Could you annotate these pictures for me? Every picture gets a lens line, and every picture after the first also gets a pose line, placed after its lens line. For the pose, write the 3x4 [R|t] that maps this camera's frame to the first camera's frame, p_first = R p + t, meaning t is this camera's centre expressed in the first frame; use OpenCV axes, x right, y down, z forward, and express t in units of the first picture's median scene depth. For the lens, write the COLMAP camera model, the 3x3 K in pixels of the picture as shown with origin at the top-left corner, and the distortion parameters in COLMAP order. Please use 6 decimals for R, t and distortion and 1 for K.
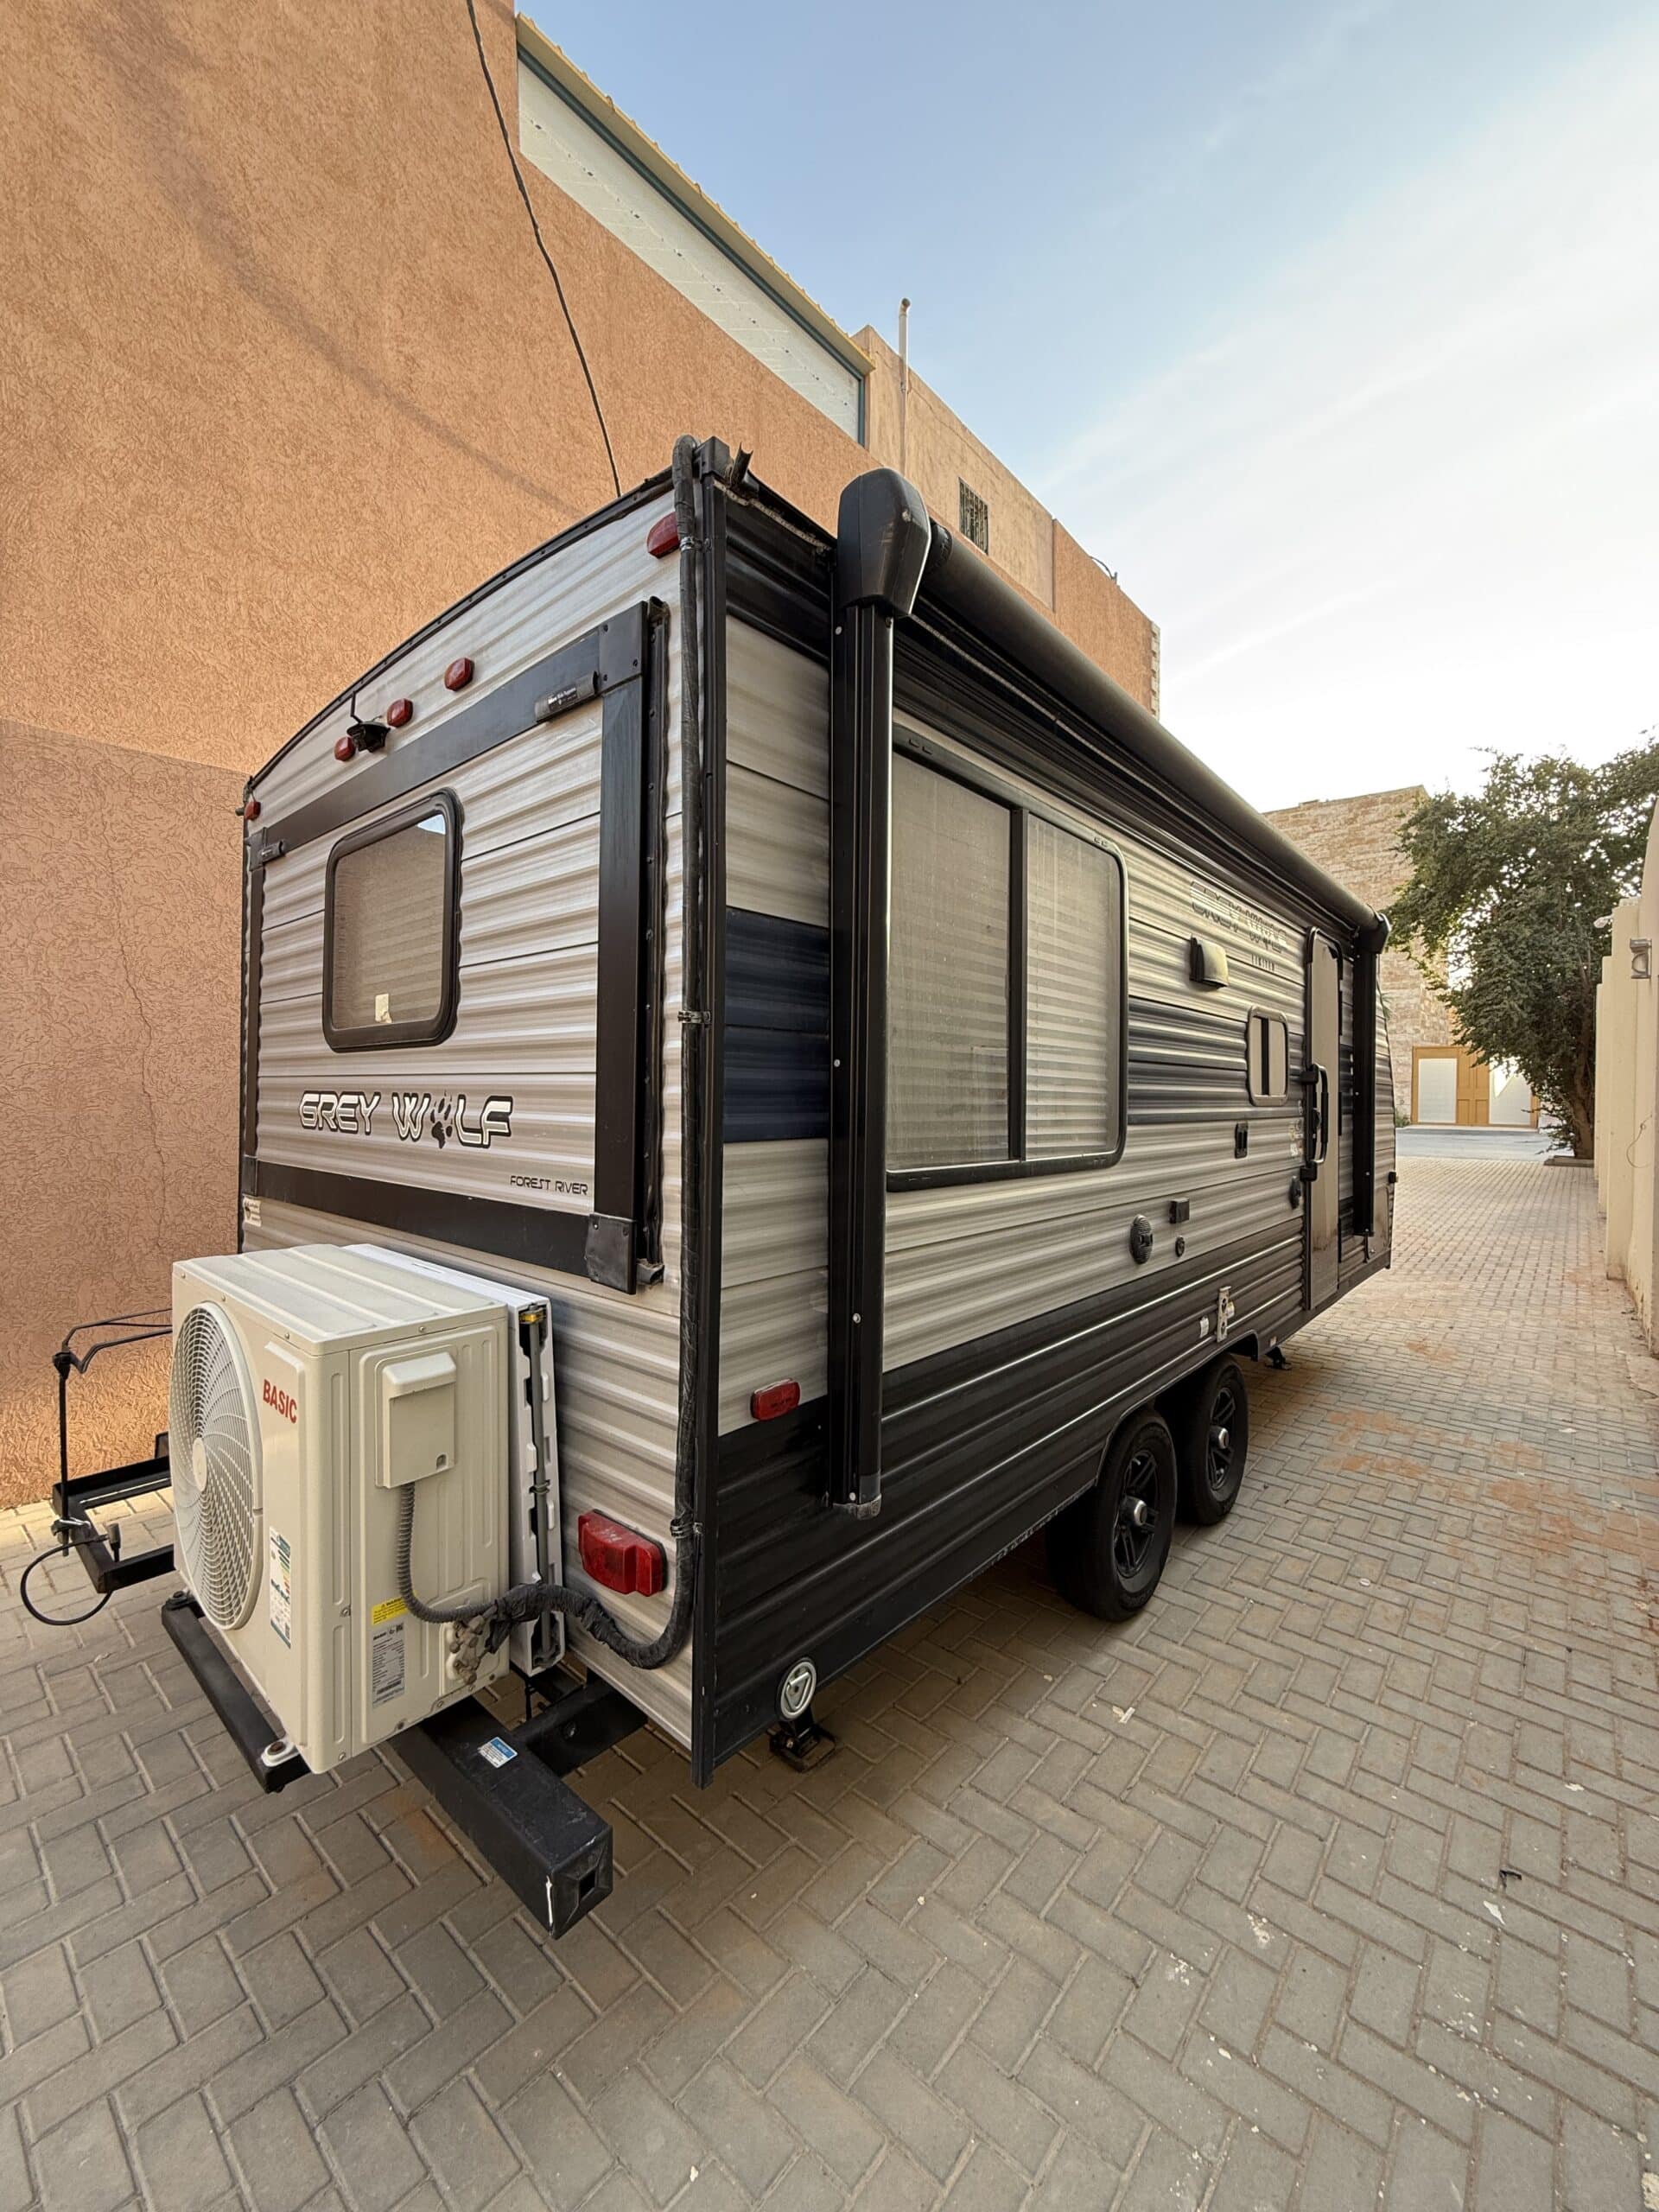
lens RADIAL K [[880.1, 0, 820.1], [0, 880.1, 1100.3], [0, 0, 1]] dist [-0.000750, 0.000182]
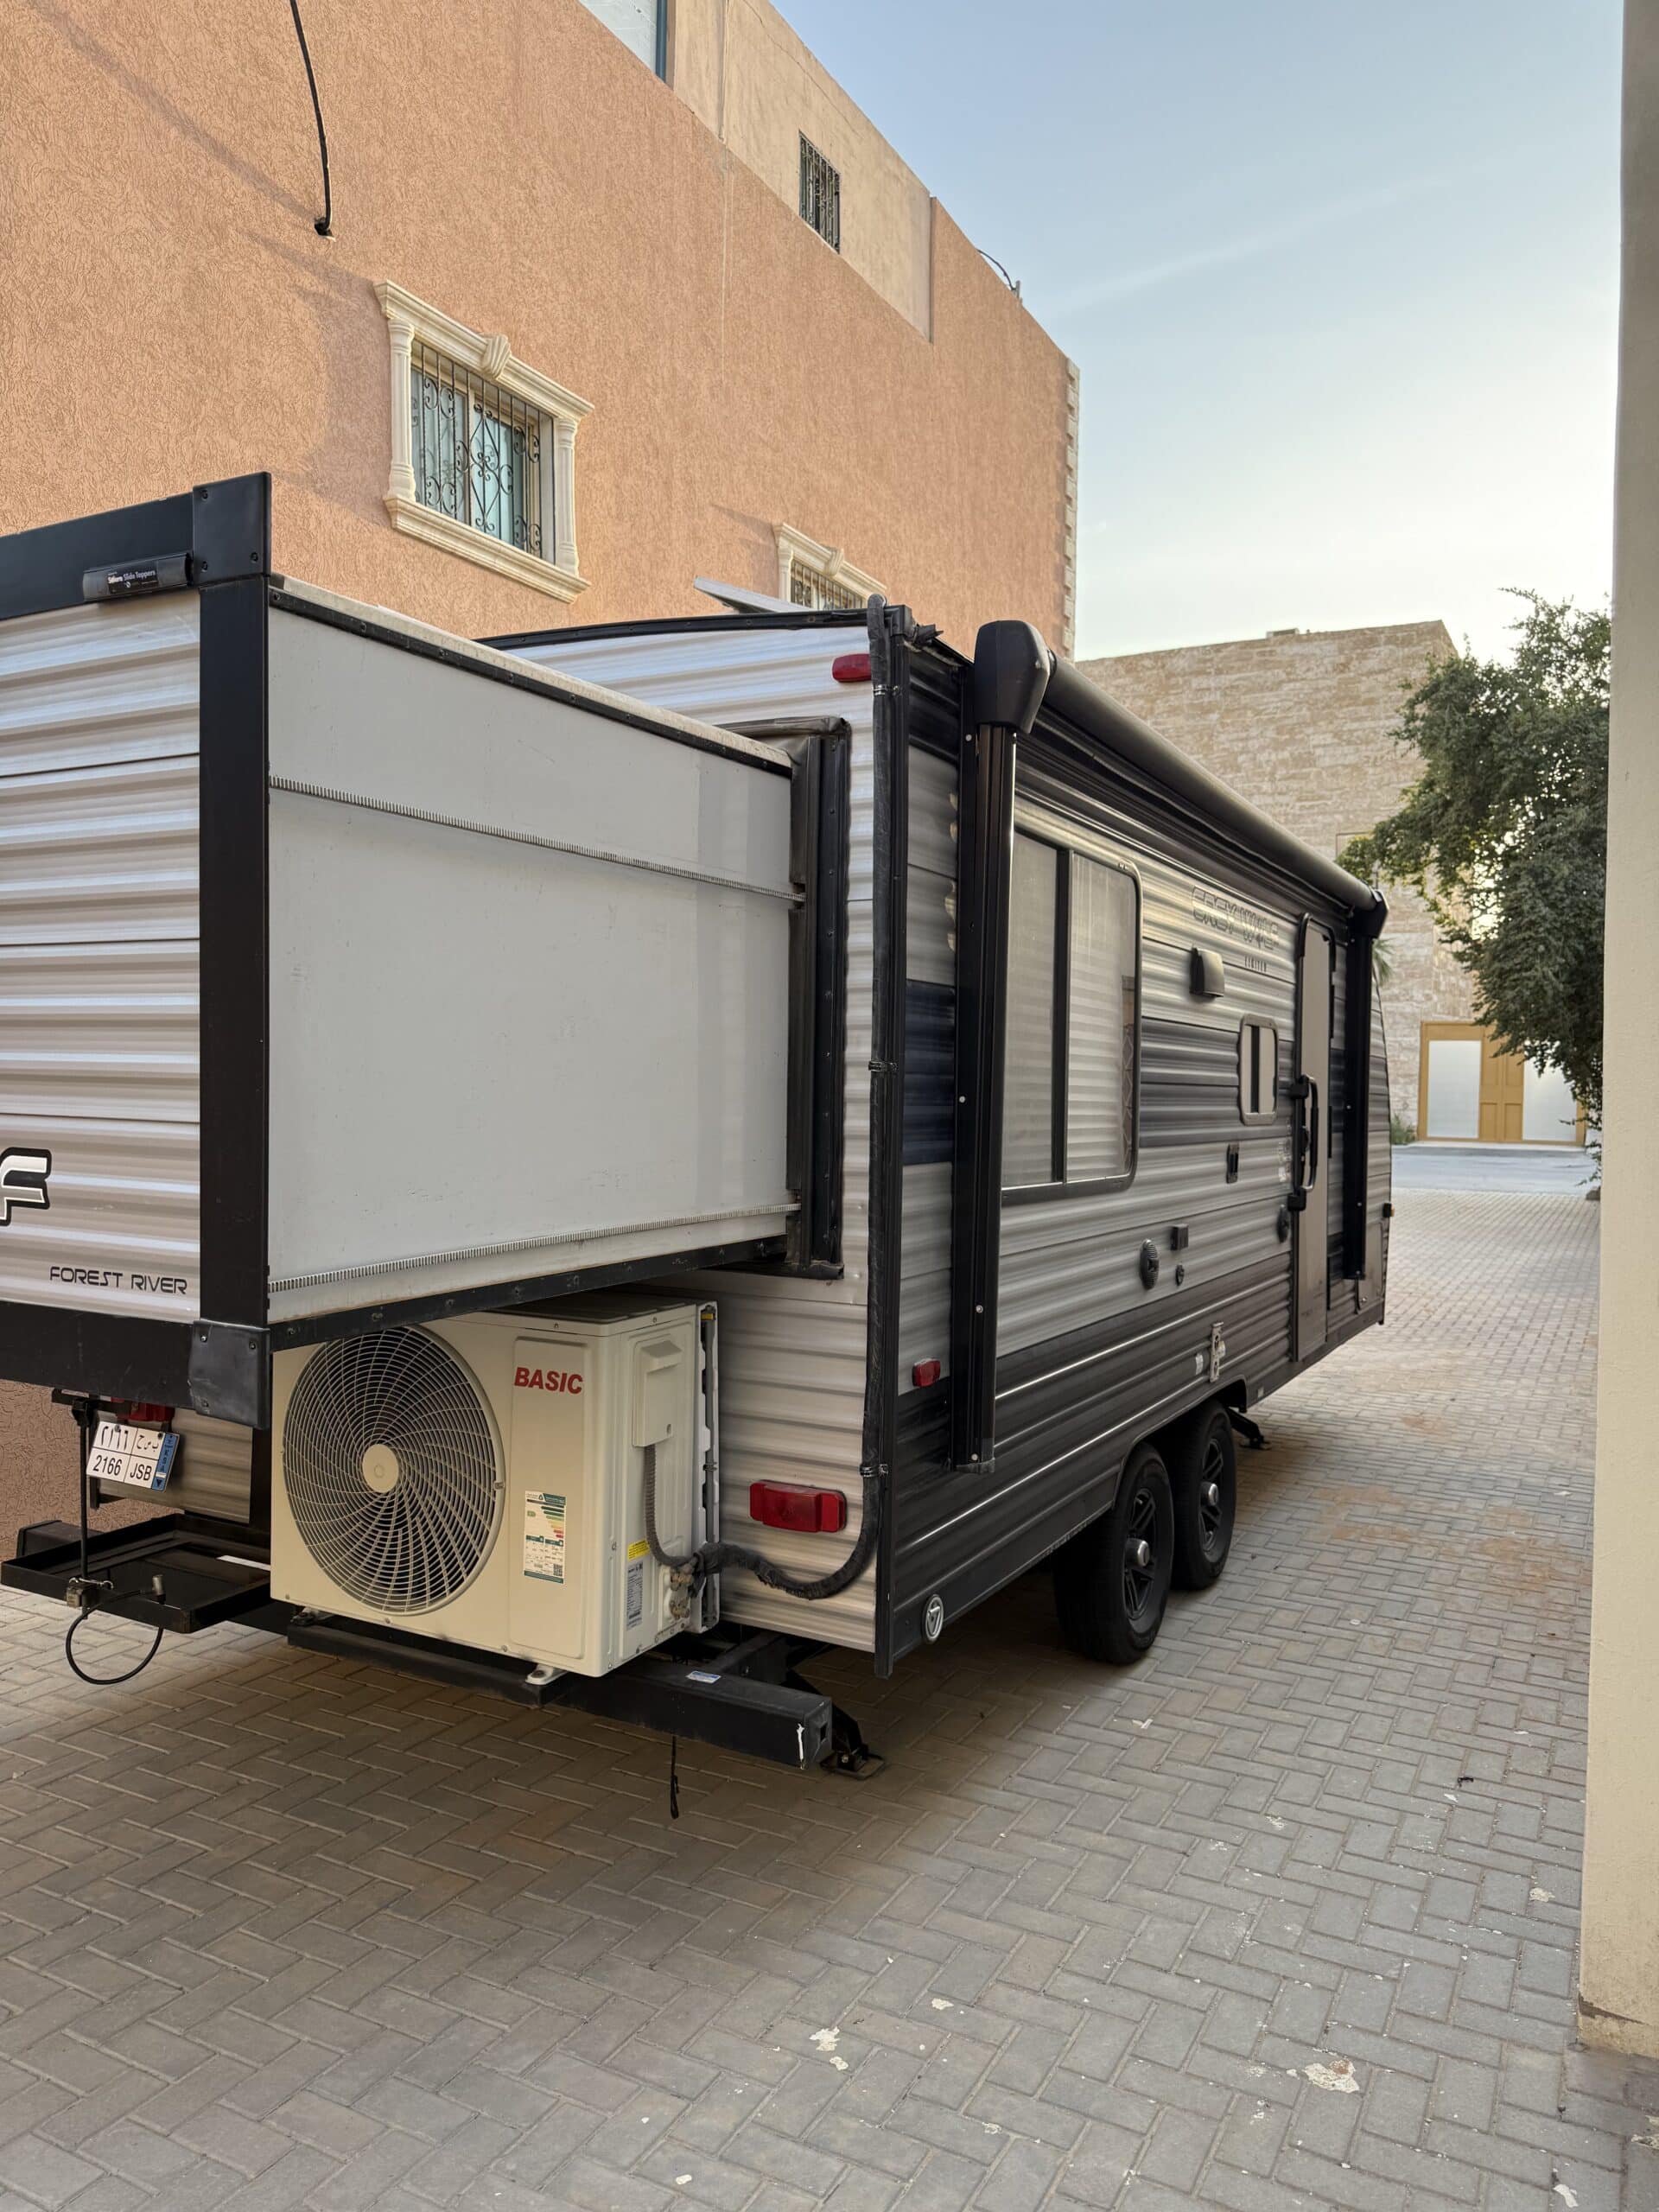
lens RADIAL K [[1580.6, 0, 823.2], [0, 1580.6, 1105.7], [0, 0, 1]] dist [0.043830, -0.045586]
pose [[0.973367, 0.006060, 0.229171, -0.376094], [-0.007632, 0.999953, 0.005971, -0.024933], [-0.229124, -0.007561, 0.973368, -0.600130]]
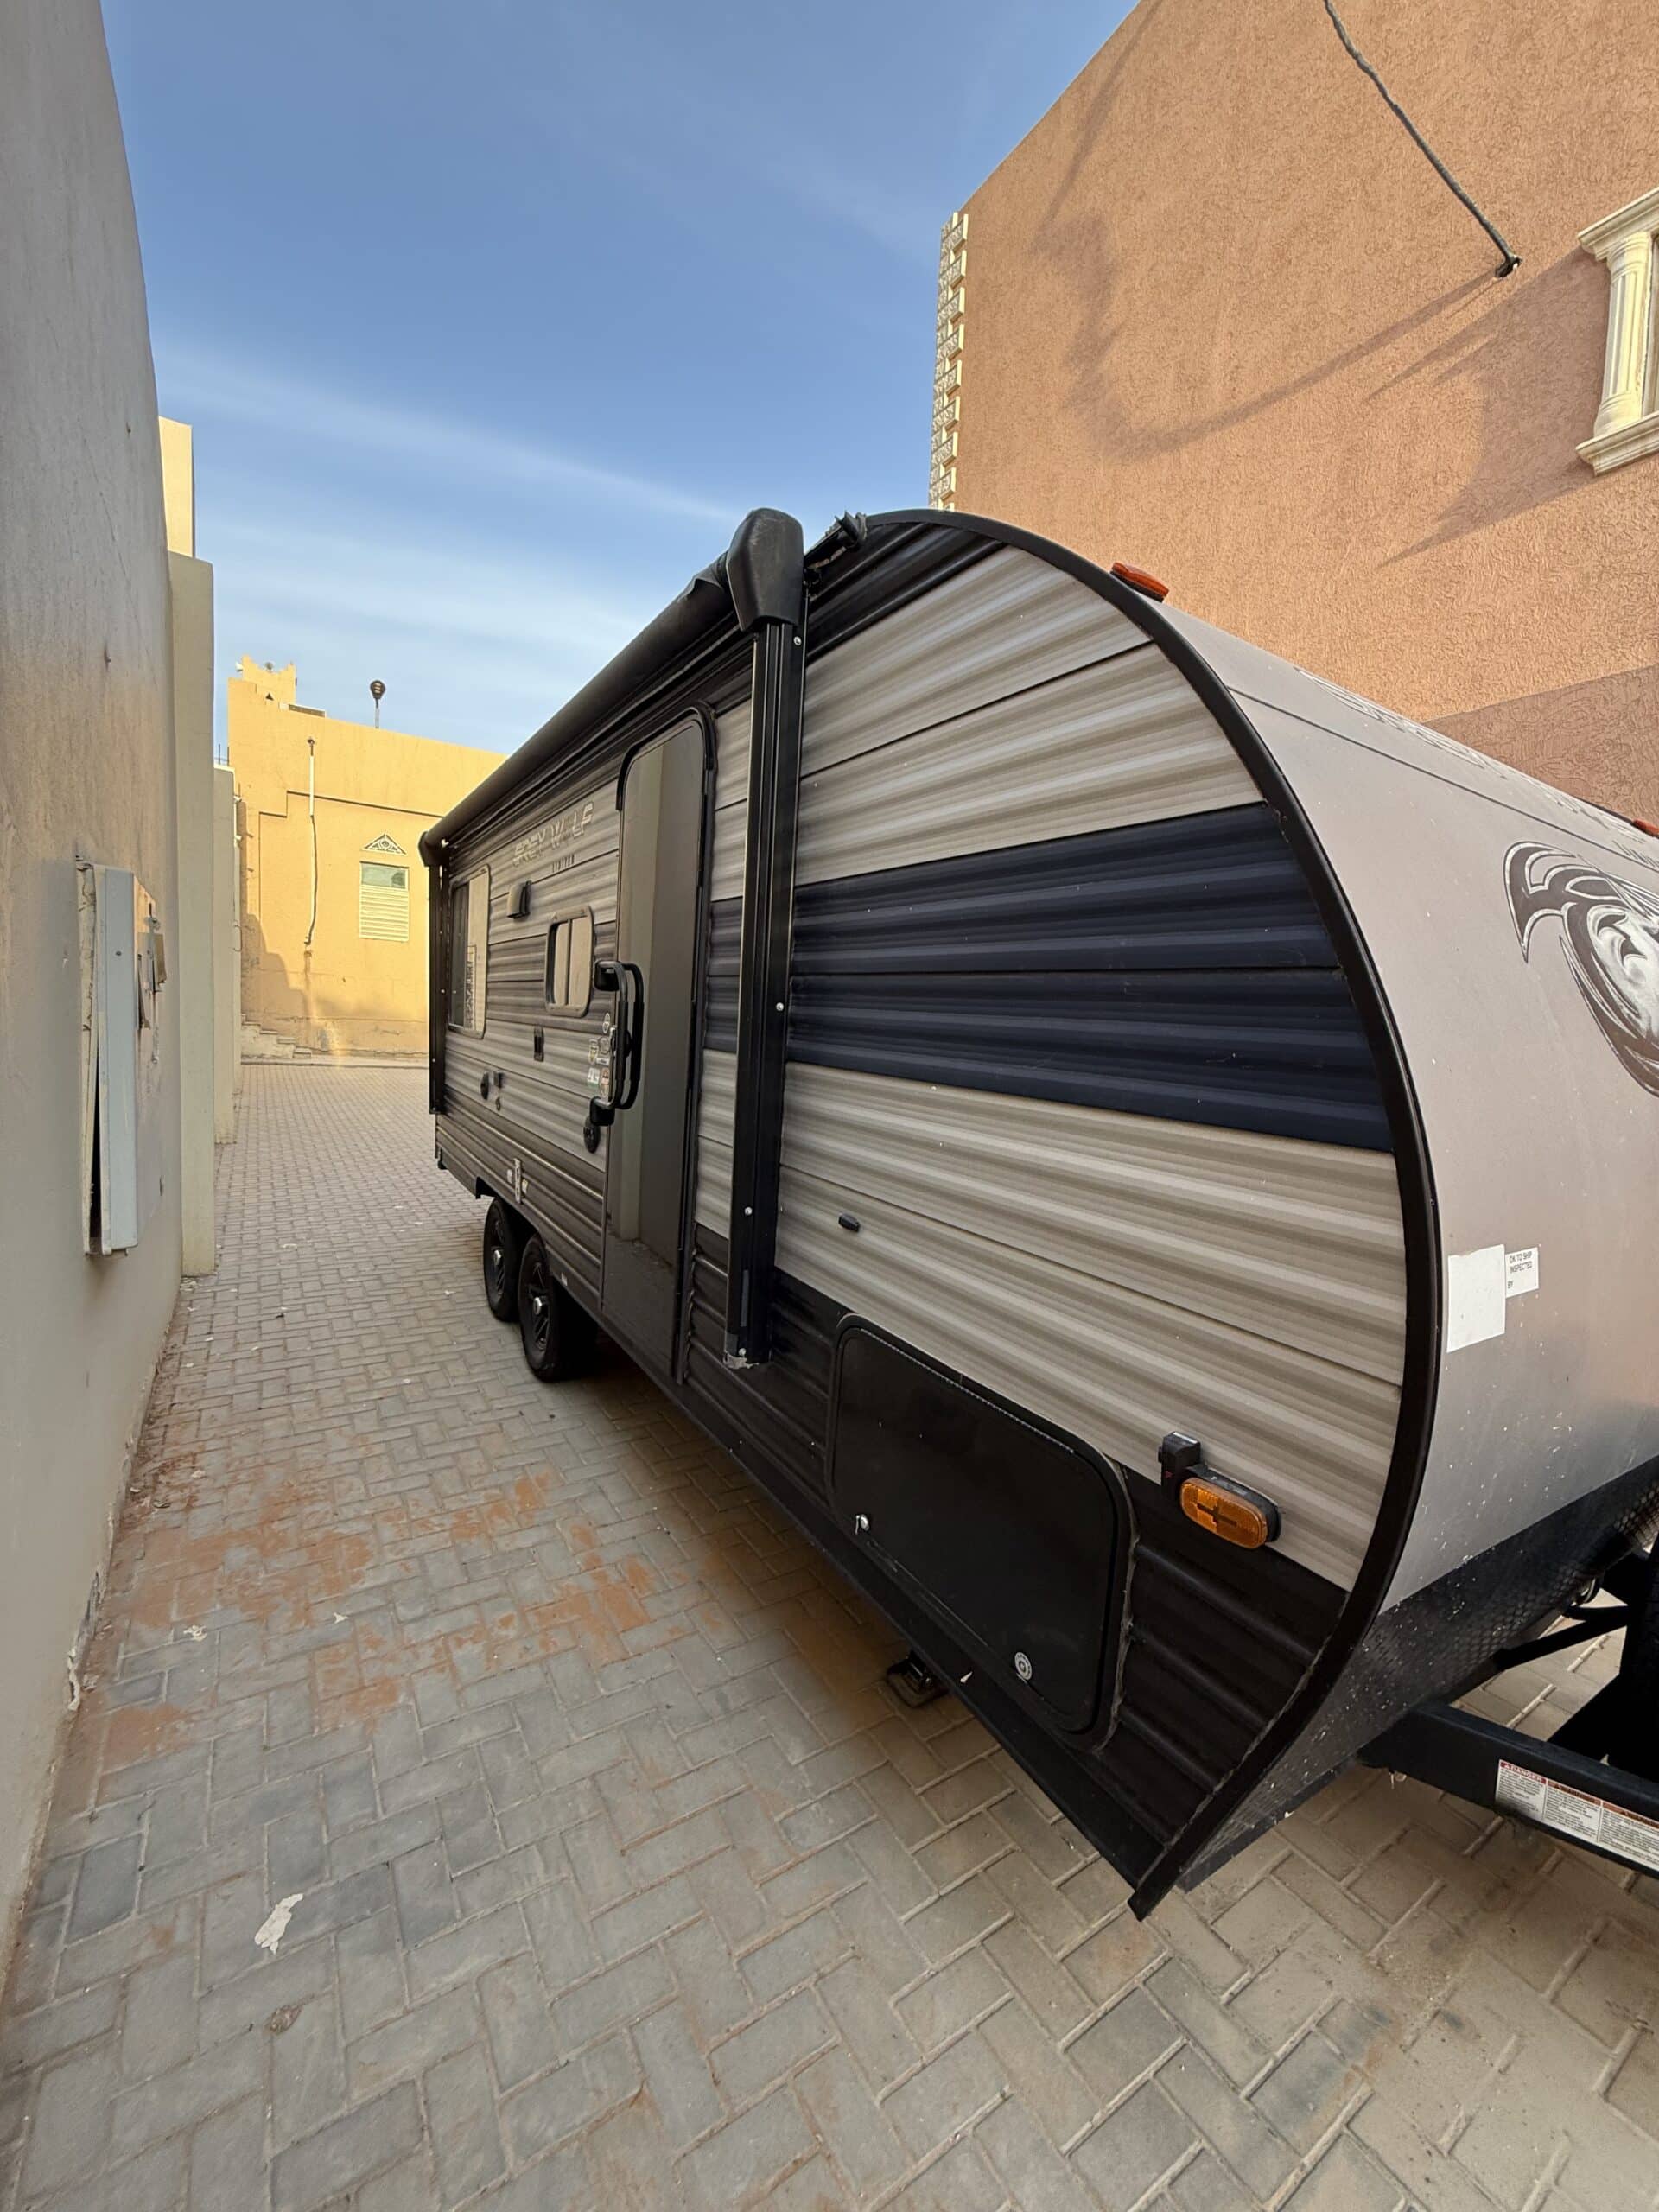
lens RADIAL K [[880.1, 0, 841.4], [0, 880.1, 1097.0], [0, 0, 1]] dist [-0.000750, 0.000182]
pose [[-0.268921, 0.061626, -0.961189, 1.772156], [-0.062148, 0.994761, 0.081166, -0.003421], [0.961155, 0.081563, -0.263682, 2.049766]]
